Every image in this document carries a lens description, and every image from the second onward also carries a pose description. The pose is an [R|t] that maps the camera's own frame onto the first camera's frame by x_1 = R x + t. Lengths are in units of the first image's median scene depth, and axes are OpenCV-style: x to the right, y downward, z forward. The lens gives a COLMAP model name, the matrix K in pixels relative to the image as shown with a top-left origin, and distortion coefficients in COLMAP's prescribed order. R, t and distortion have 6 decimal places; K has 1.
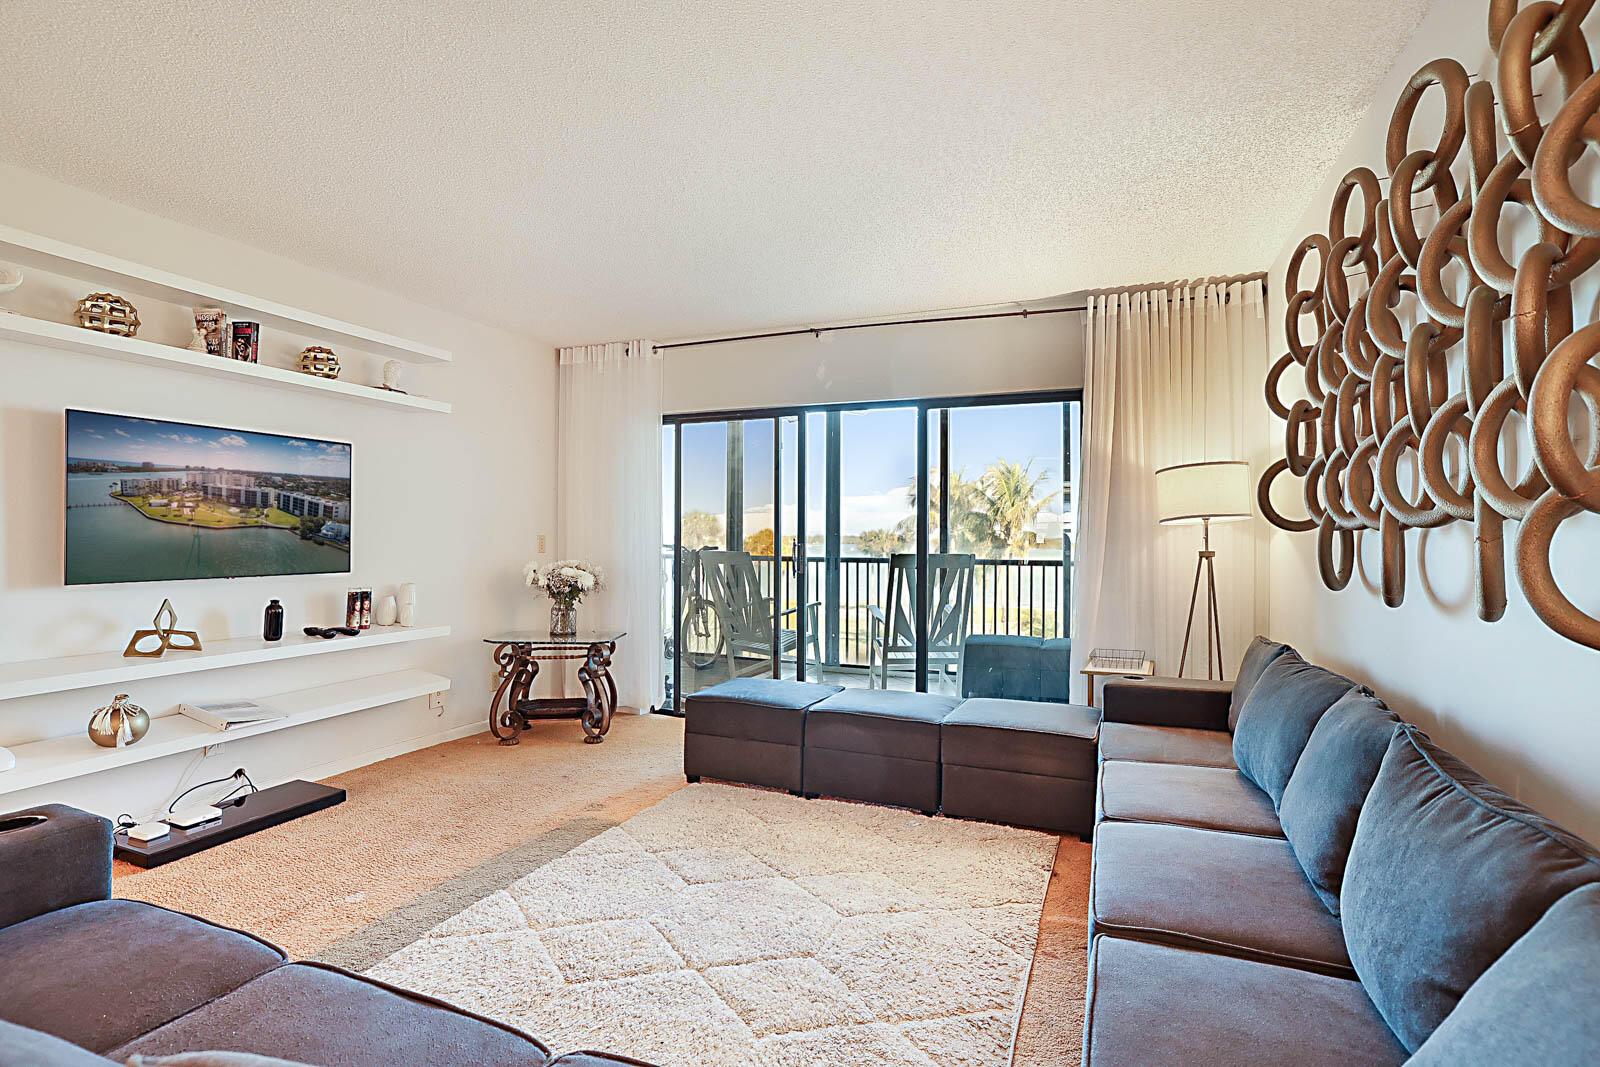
lens RADIAL K [[760.7, 0, 800.0], [0, 760.7, 533.5], [0, 0, 1]] dist [-0.000757, 0.000163]
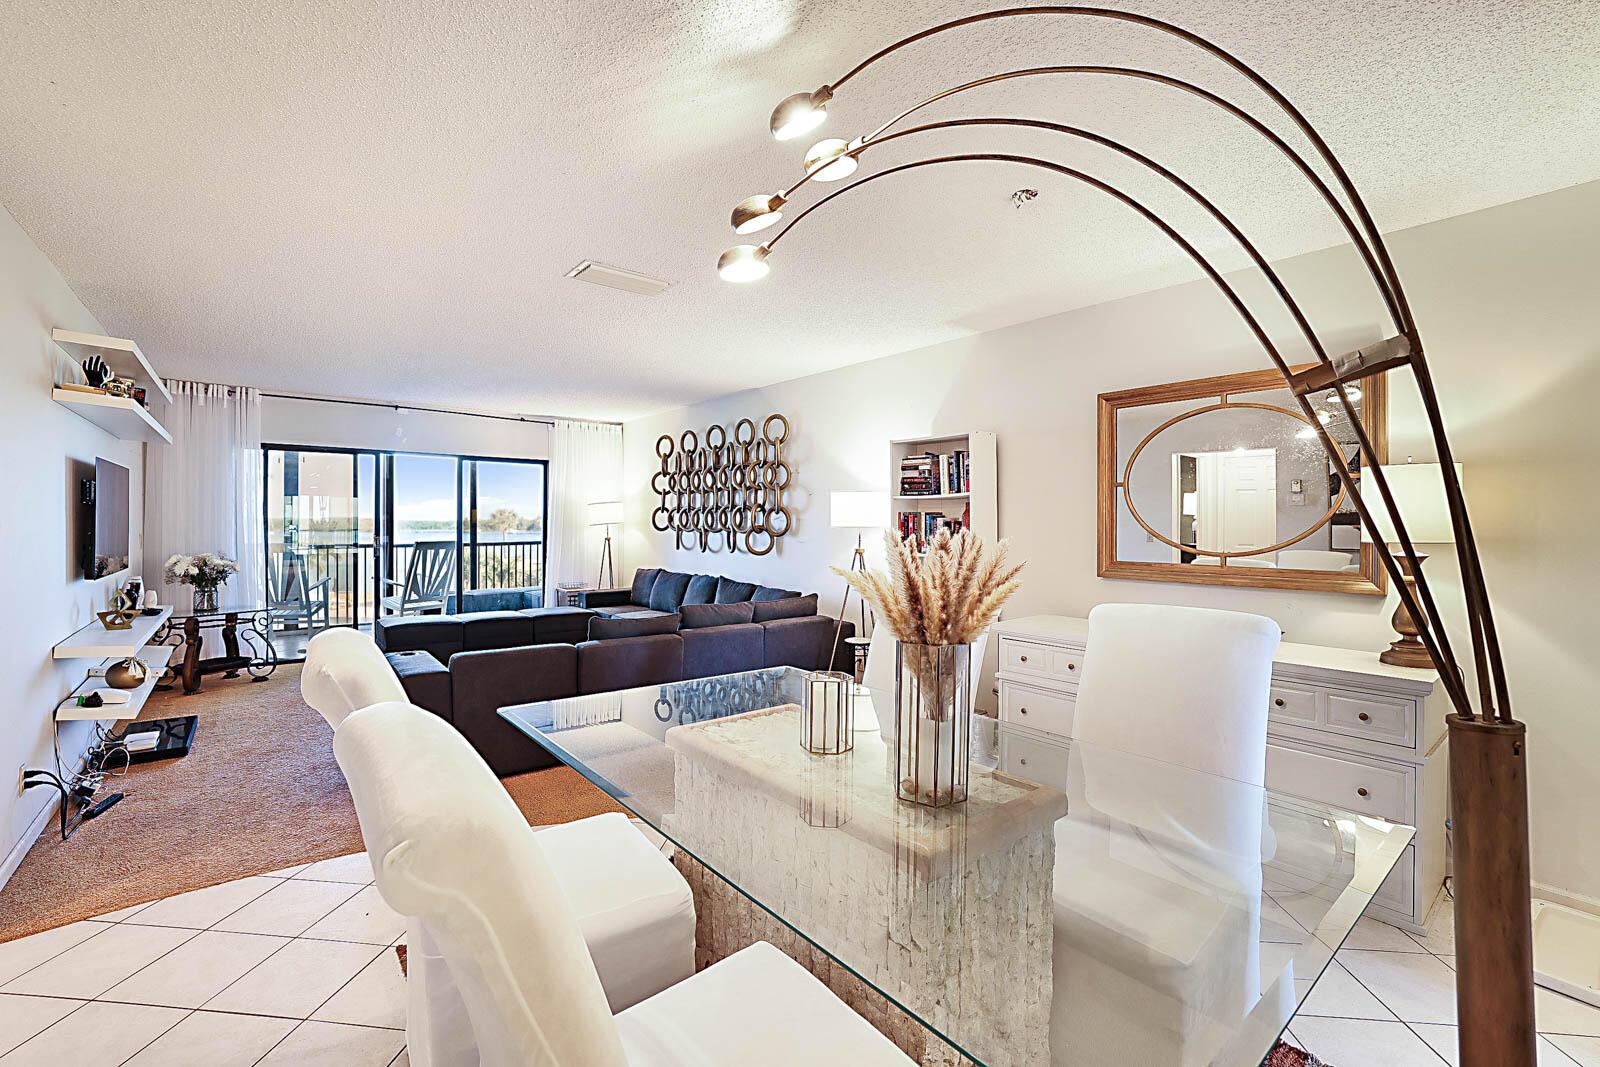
lens RADIAL K [[701.2, 0, 801.2], [0, 701.2, 510.7], [0, 0, 1]] dist [-0.051781, 0.021934]
pose [[0.471846, 0.011382, 0.881608, -1.146206], [-0.007488, 0.999932, -0.008902, -0.047186], [-0.881649, -0.002401, 0.471899, -0.604920]]
